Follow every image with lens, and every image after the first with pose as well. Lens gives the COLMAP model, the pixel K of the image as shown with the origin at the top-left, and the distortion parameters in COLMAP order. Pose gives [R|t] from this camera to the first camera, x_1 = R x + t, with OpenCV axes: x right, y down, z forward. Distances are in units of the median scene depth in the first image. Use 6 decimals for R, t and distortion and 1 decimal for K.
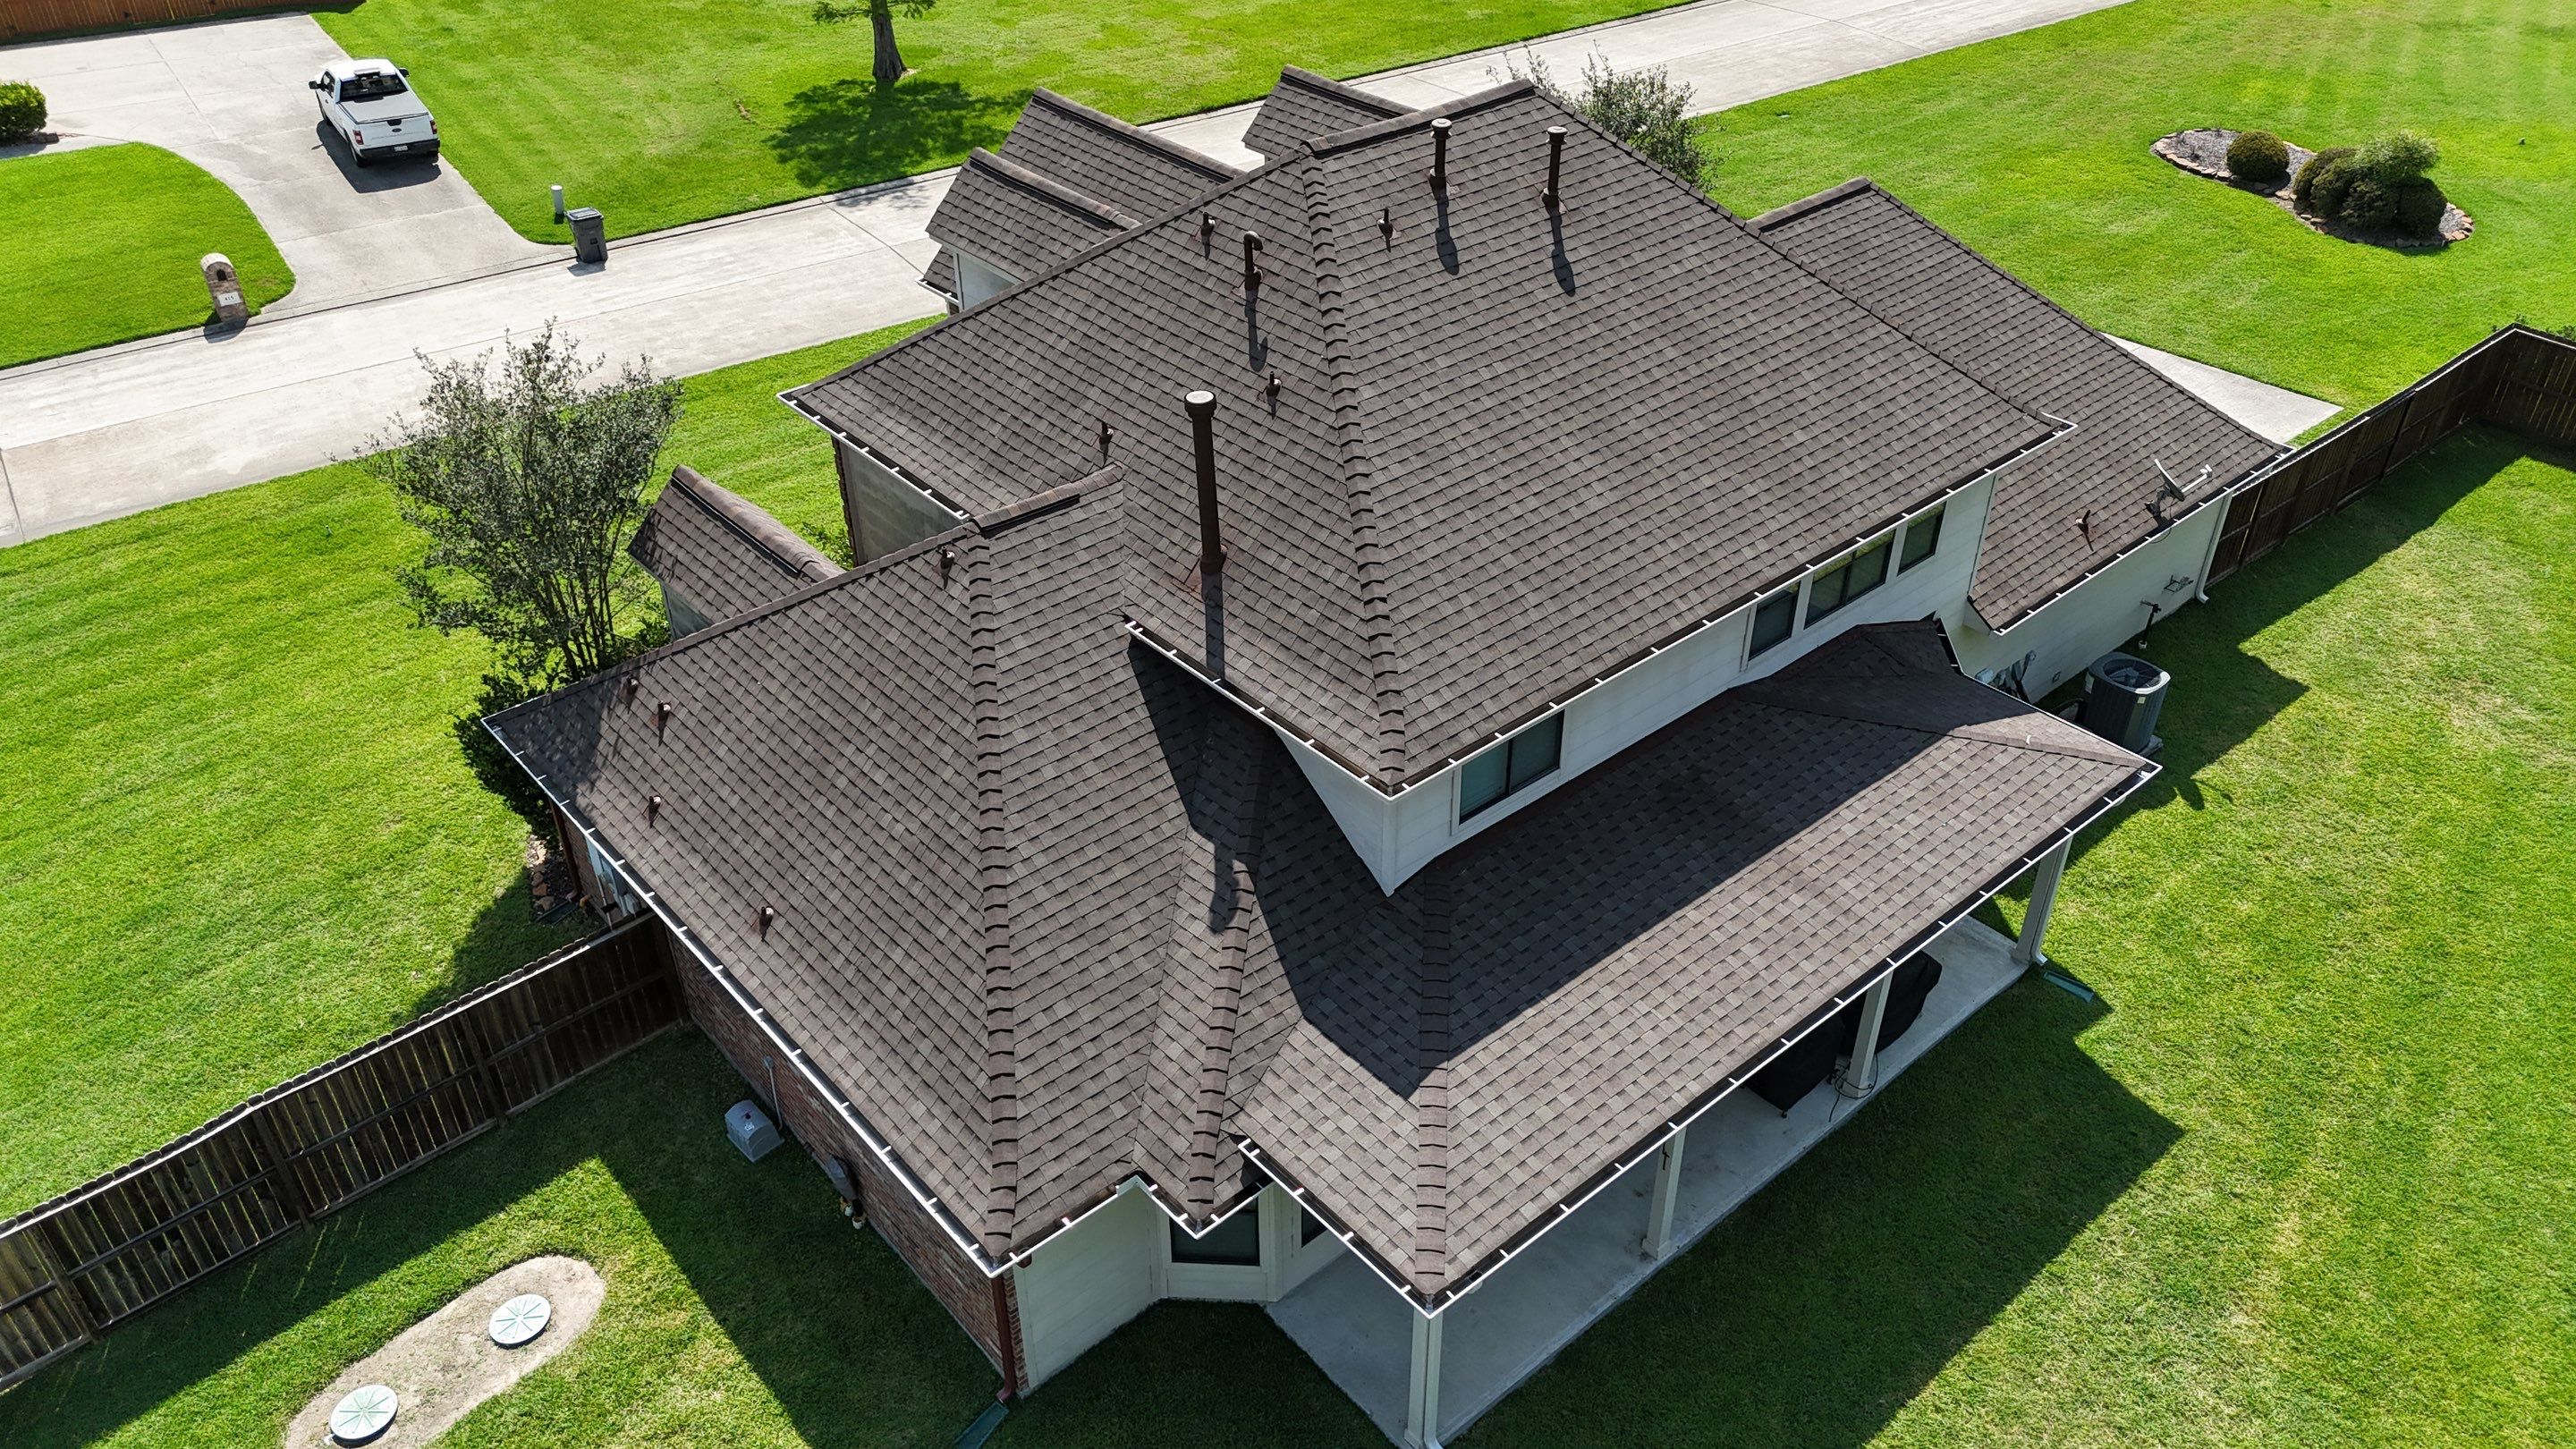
lens RADIAL K [[1908.6, 0, 1285.6], [0, 1908.6, 716.4], [0, 0, 1]] dist [0.067427, -0.058984]
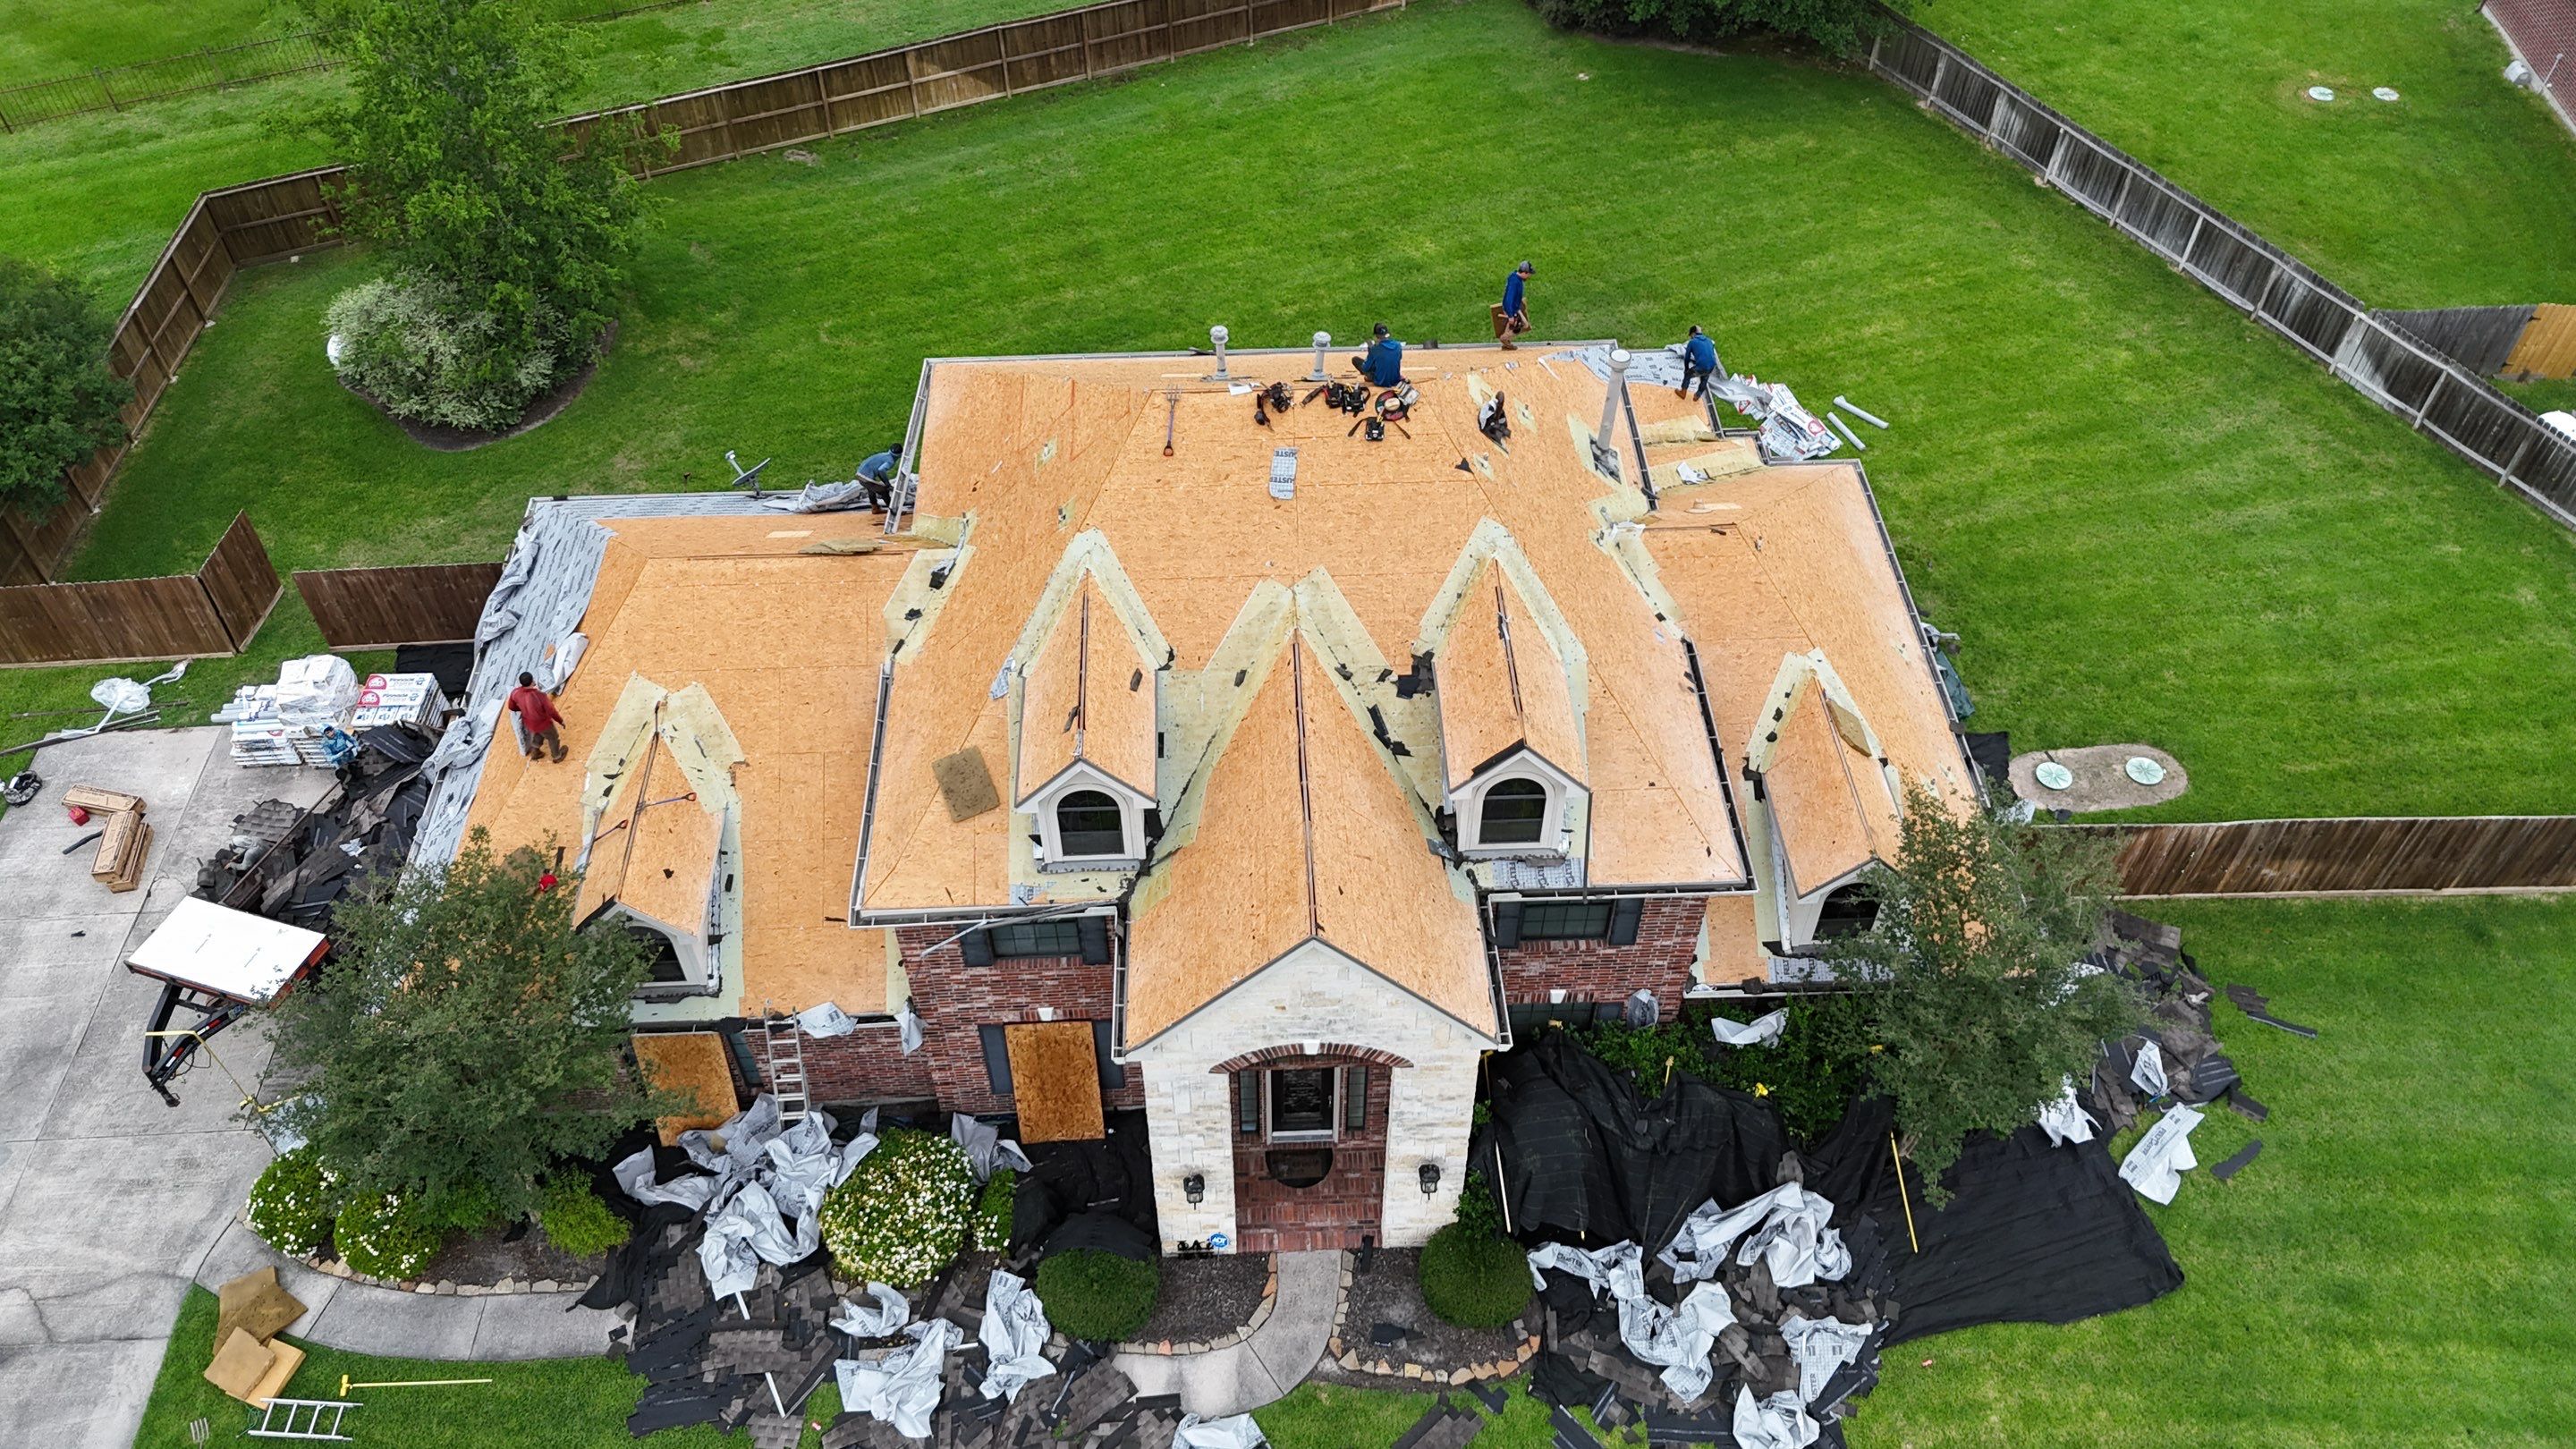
lens RADIAL K [[1913.0, 0, 1285.6], [0, 1913.0, 707.5], [0, 0, 1]] dist [0.067005, -0.047719]
pose [[-0.782676, -0.452130, 0.427781, -0.509193], [0.365235, 0.222906, 0.903834, -1.311134], [-0.504006, 0.863650, -0.009329, 1.175001]]
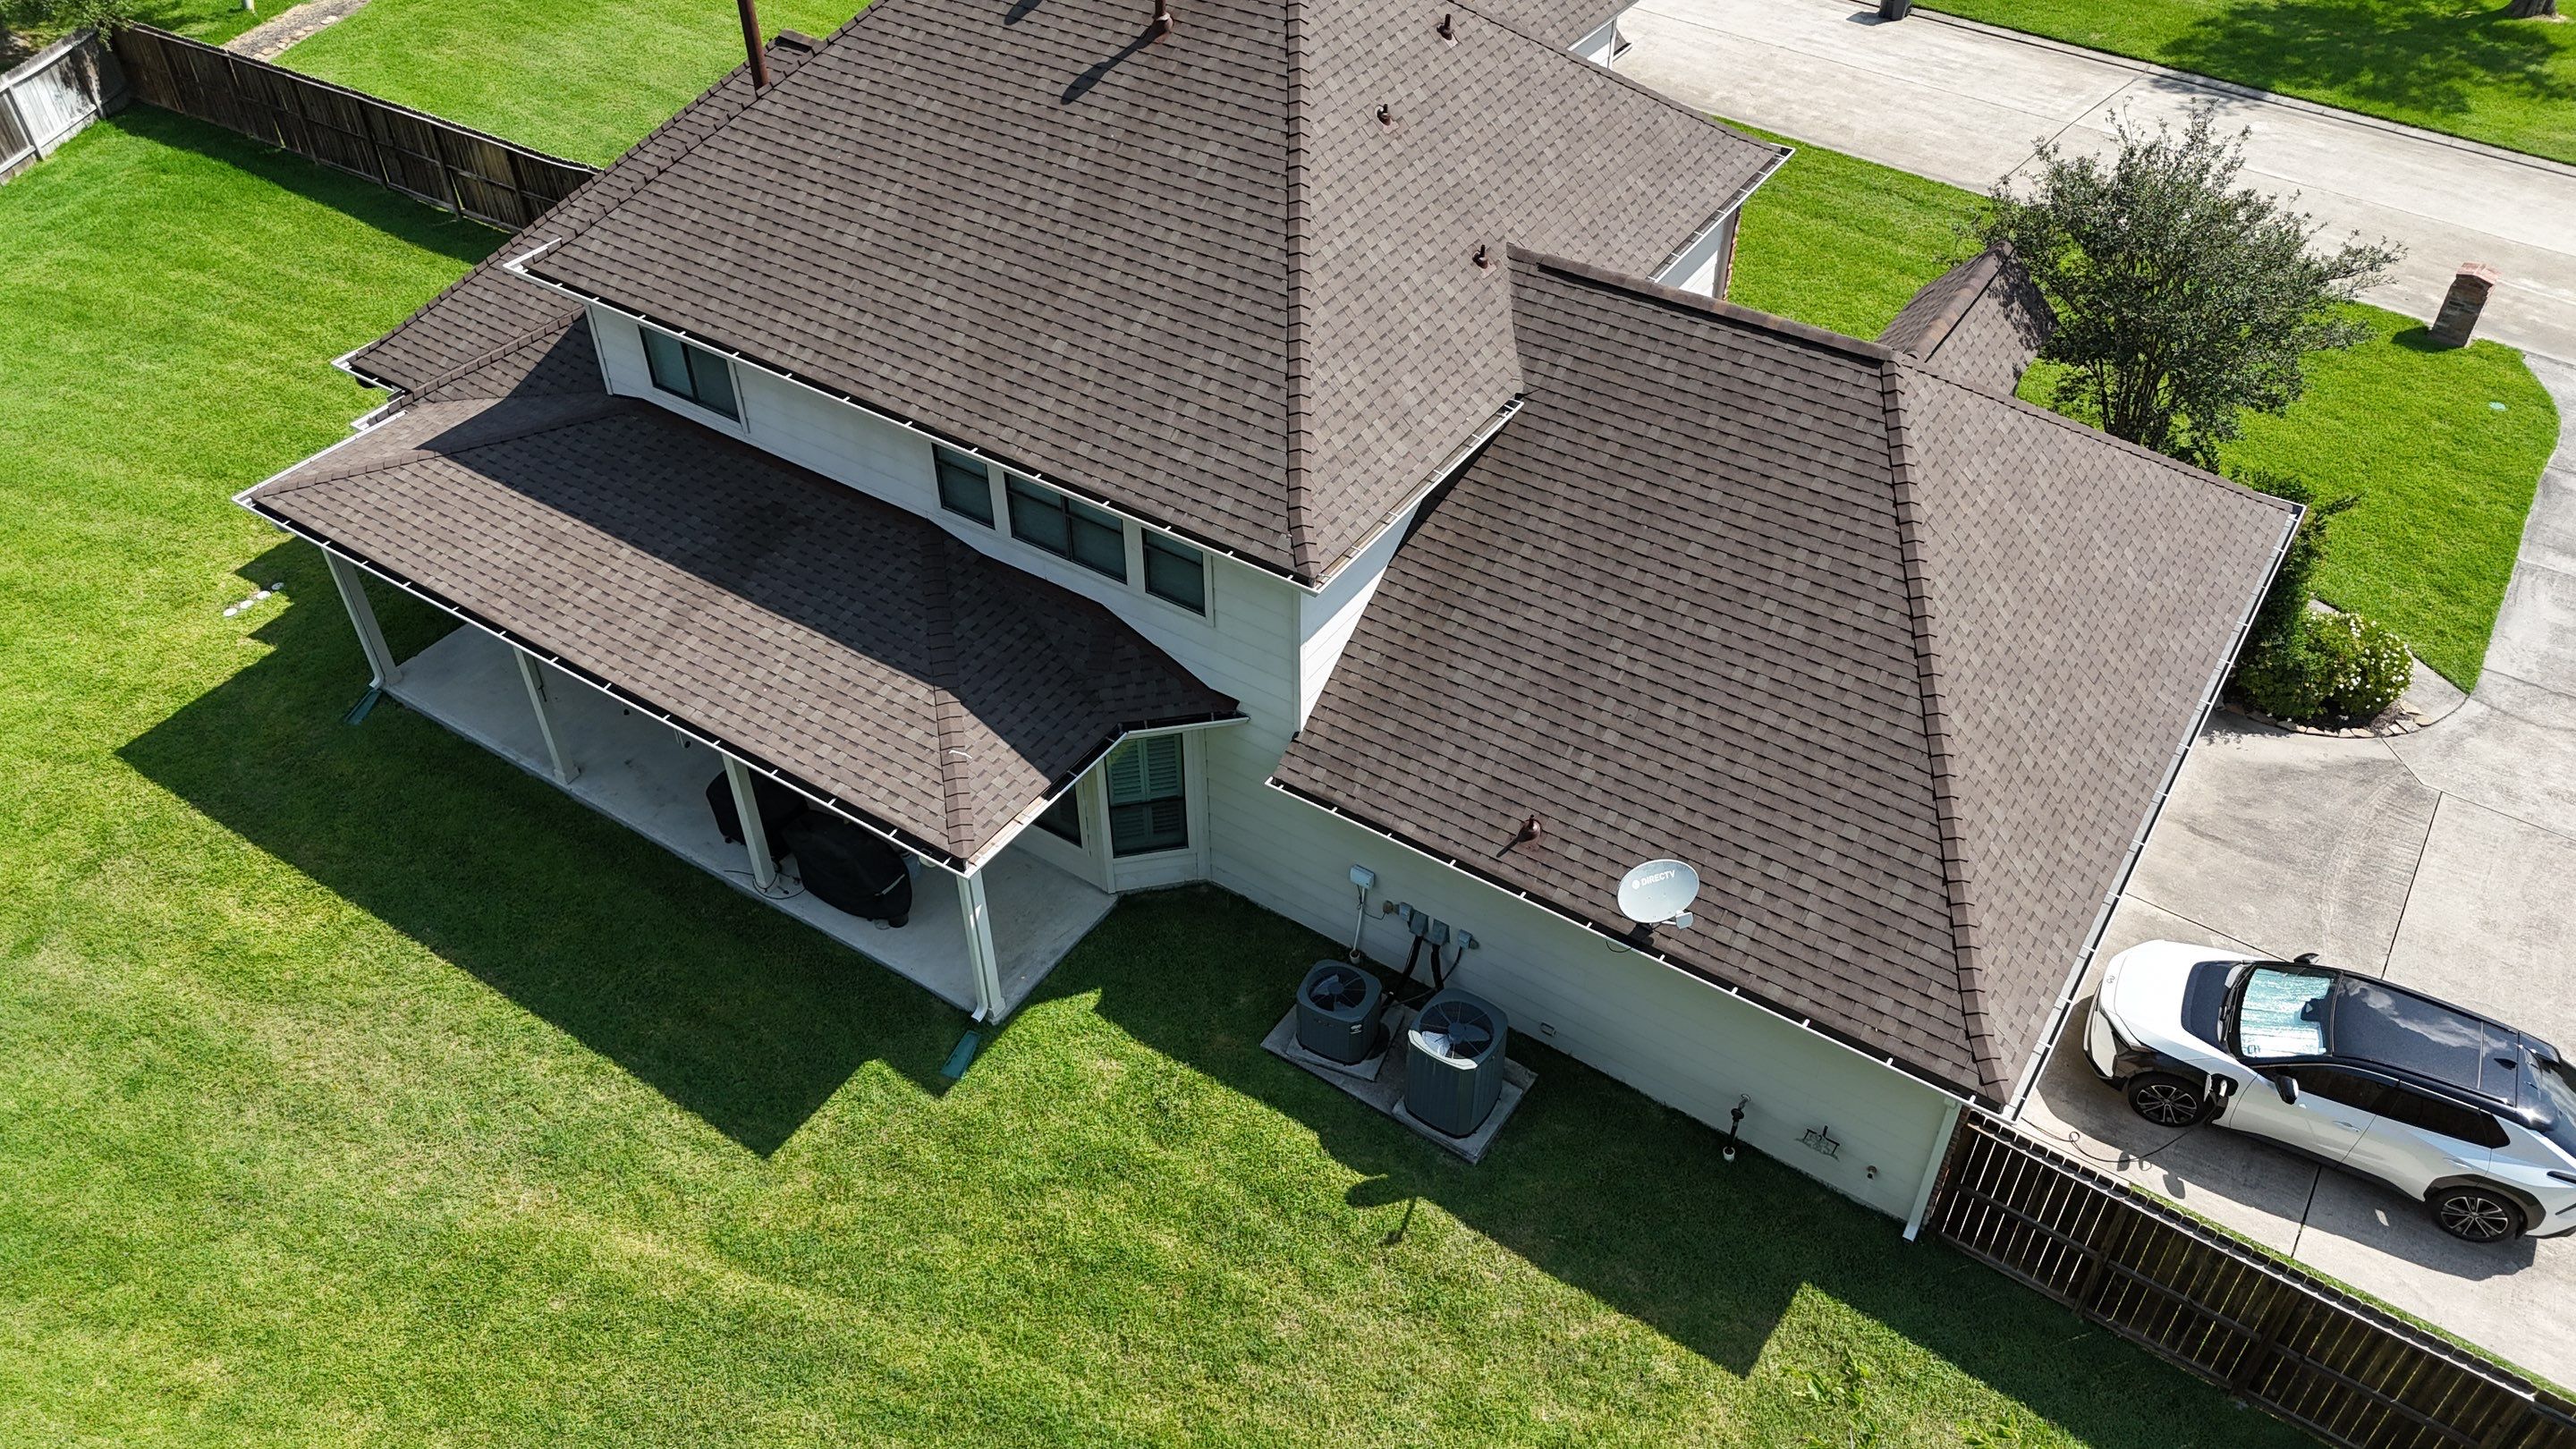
lens RADIAL K [[1898.8, 0, 1284.4], [0, 1898.8, 719.0], [0, 0, 1]] dist [0.079493, -0.073016]
pose [[0.267424, 0.631588, -0.727723, 1.059705], [-0.551046, 0.719787, 0.422202, -0.456318], [0.790464, 0.288102, 0.540522, 0.638968]]
